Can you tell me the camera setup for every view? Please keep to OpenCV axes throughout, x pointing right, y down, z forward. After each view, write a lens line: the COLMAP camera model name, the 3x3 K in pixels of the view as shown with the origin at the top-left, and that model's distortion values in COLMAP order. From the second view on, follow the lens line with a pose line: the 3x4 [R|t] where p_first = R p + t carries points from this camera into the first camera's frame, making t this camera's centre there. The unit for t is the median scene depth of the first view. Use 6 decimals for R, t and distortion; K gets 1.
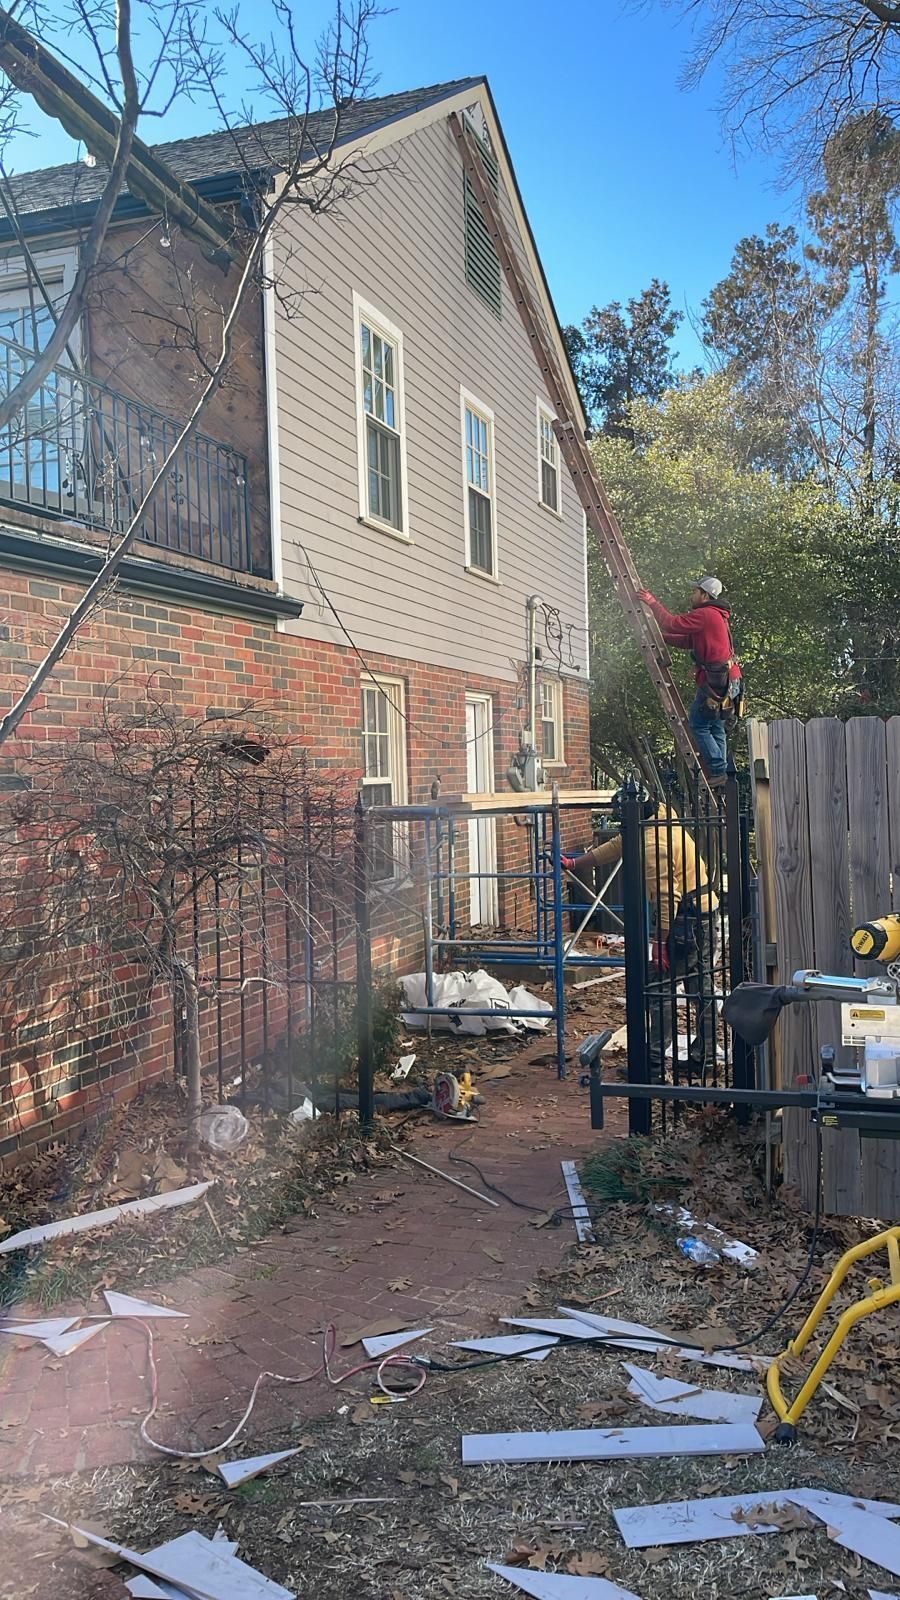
lens RADIAL K [[1272.5, 0, 450.0], [0, 1272.5, 800.0], [0, 0, 1]] dist [0.002665, 0.002879]
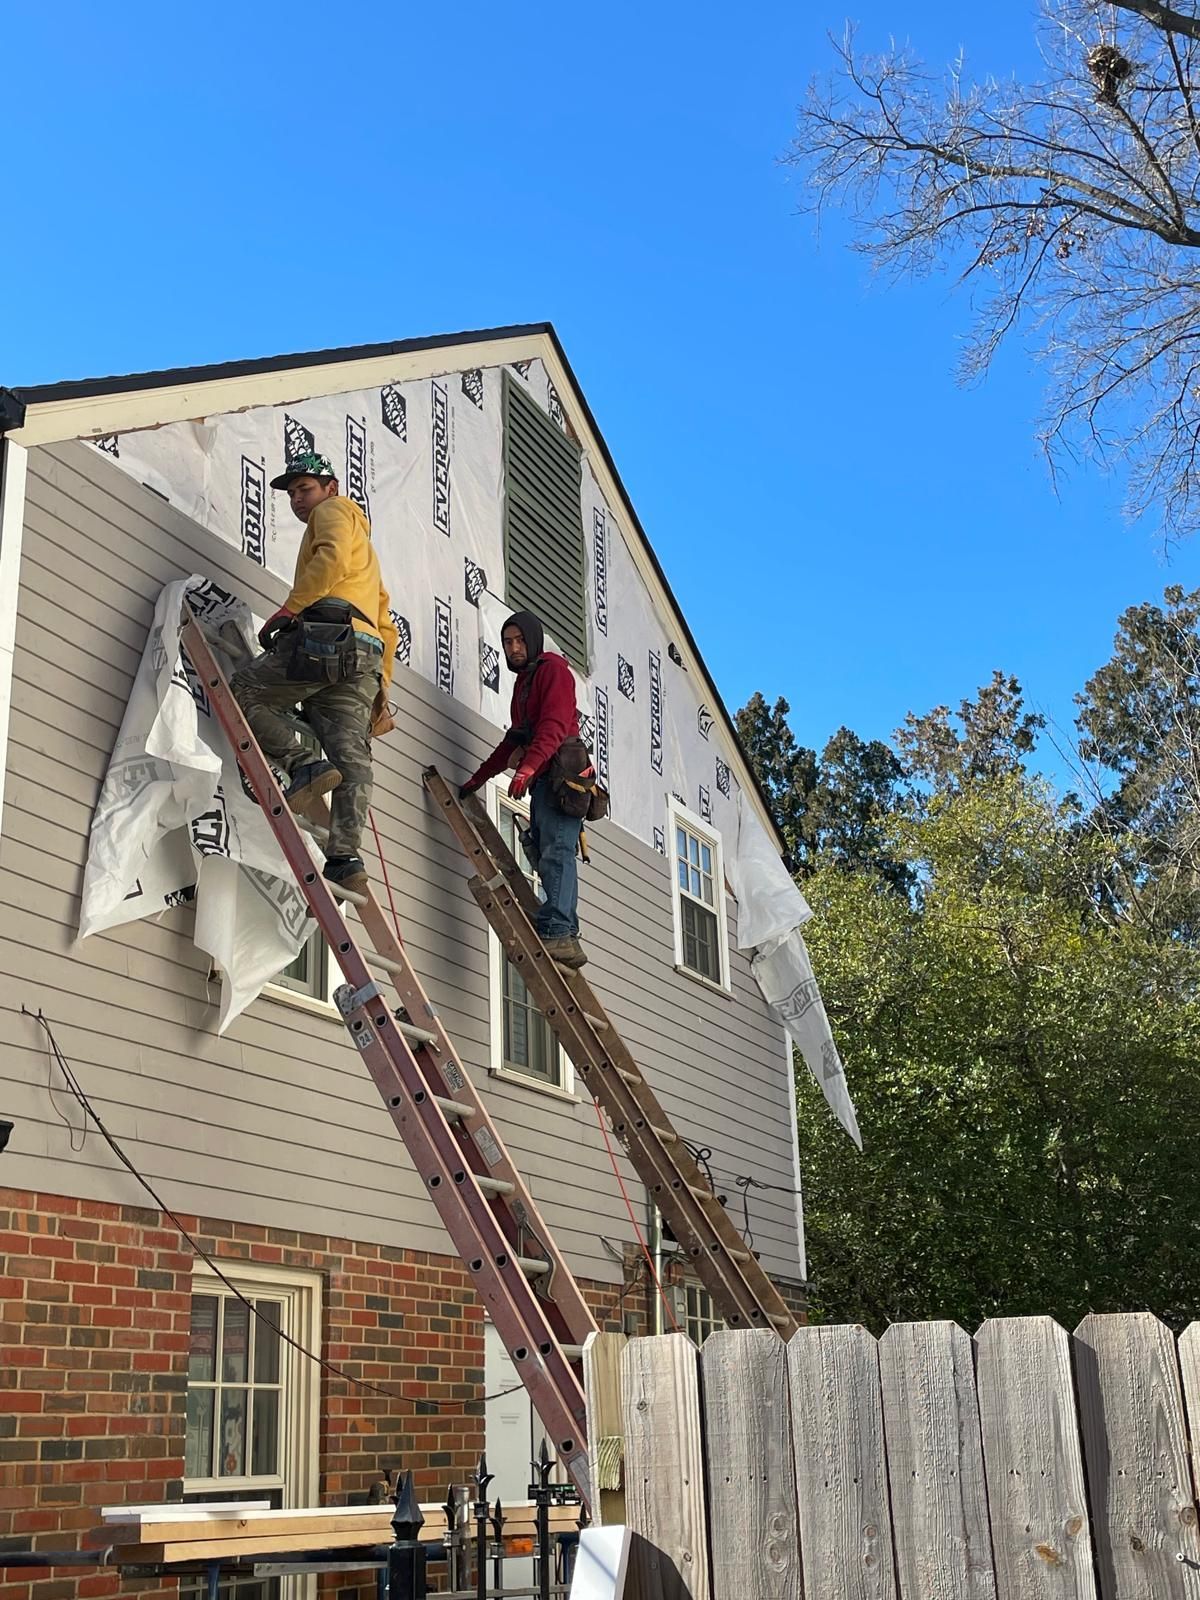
lens RADIAL K [[1919.1, 0, 600.0], [0, 1919.1, 800.0], [0, 0, 1]] dist [0.106903, -0.012604]
pose [[0.994642, -0.035594, -0.097063, 0.085644], [0.000402, 0.940185, -0.340663, -0.003493], [0.103383, 0.338799, 0.935162, 0.101159]]
